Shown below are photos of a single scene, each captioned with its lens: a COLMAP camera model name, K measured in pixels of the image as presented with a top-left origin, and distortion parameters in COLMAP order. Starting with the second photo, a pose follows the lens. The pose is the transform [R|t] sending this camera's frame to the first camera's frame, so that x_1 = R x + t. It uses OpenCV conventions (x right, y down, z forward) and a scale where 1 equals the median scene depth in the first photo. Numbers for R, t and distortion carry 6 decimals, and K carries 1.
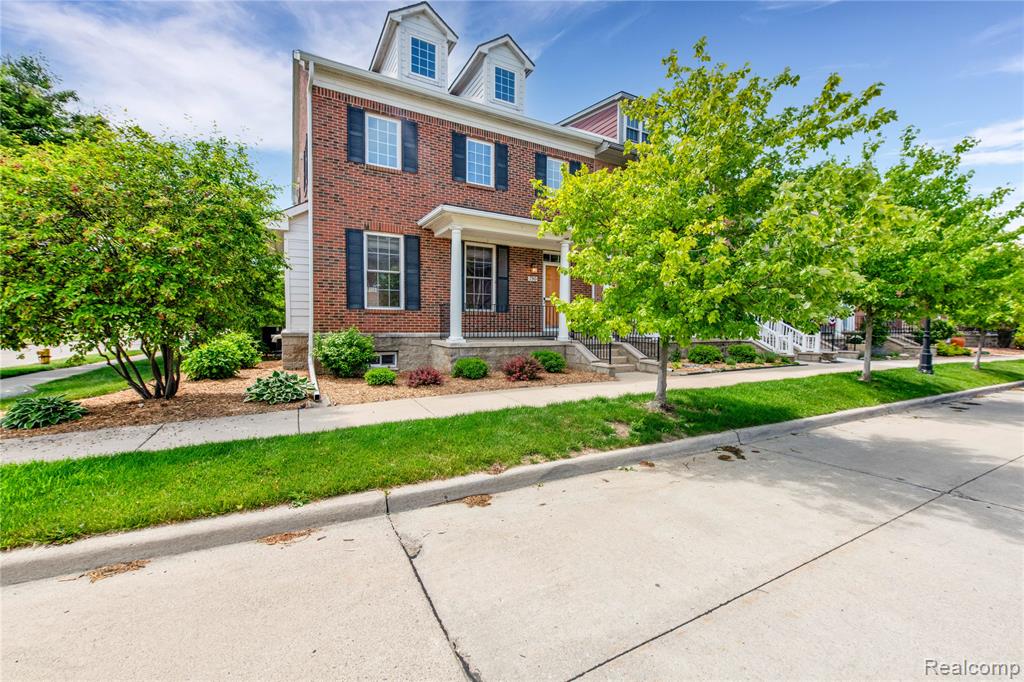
lens RADIAL K [[423.5, 0, 513.6], [0, 423.5, 337.6], [0, 0, 1]] dist [0.001057, 0.000331]
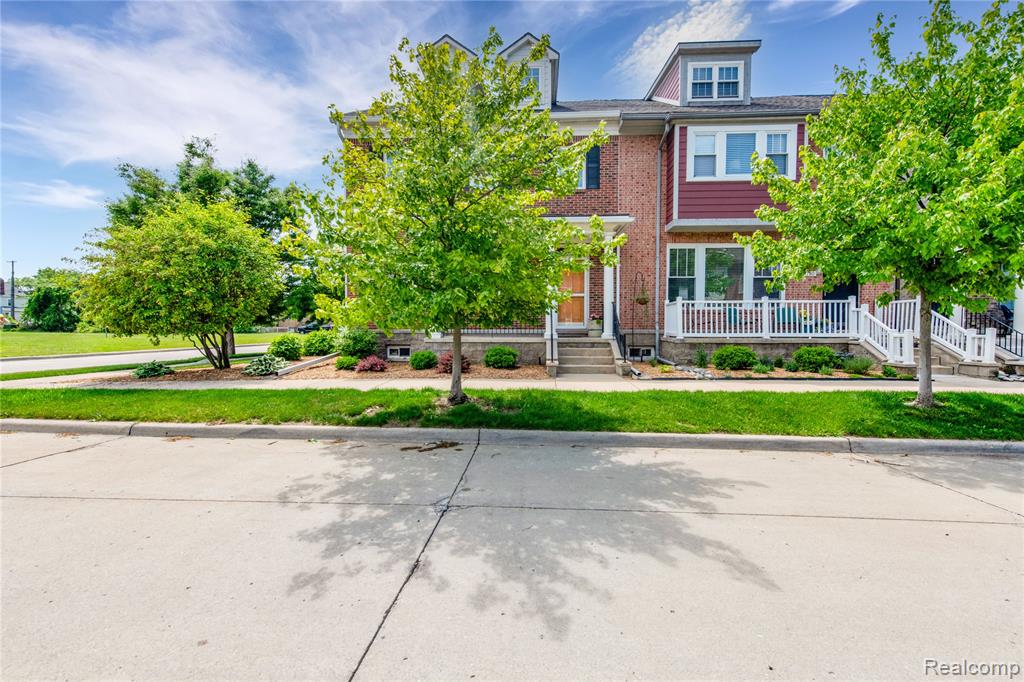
lens RADIAL K [[423.5, 0, 512.4], [0, 423.5, 336.4], [0, 0, 1]] dist [0.001057, 0.000331]
pose [[0.856776, 0.010725, -0.515577, 1.201458], [-0.010966, 0.999937, 0.002578, 0.002920], [0.515572, 0.003445, 0.856839, 0.226319]]
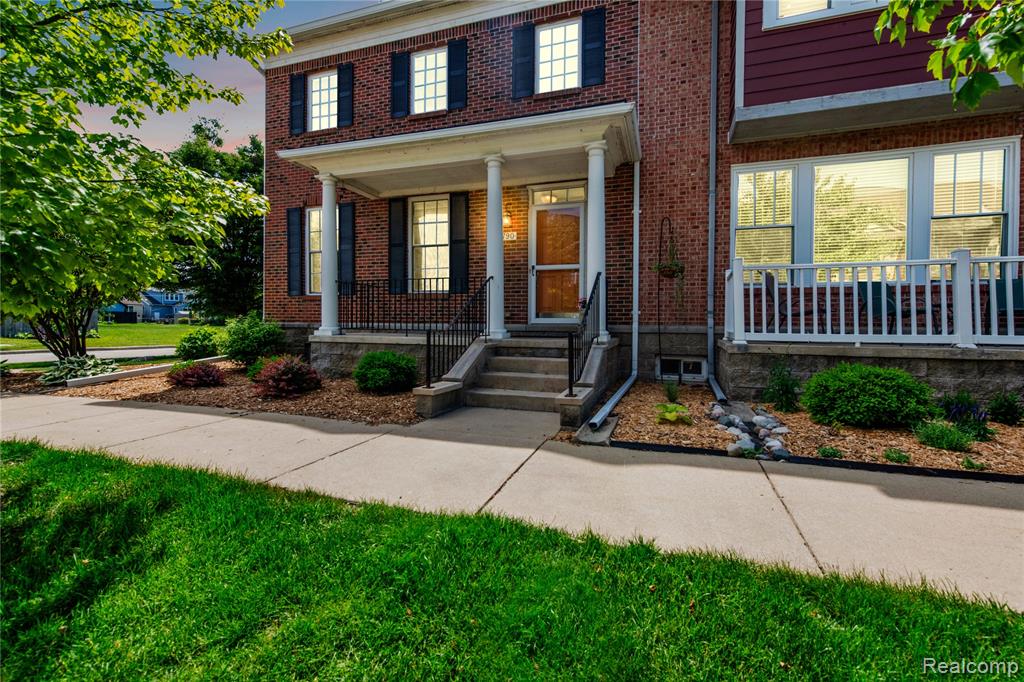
lens RADIAL K [[423.5, 0, 515.4], [0, 423.5, 323.6], [0, 0, 1]] dist [0.001057, 0.000331]
pose [[0.679038, 0.004124, -0.734092, 1.210413], [-0.024392, 0.999559, -0.016948, -0.009003], [0.733698, 0.029414, 0.678839, 1.454269]]
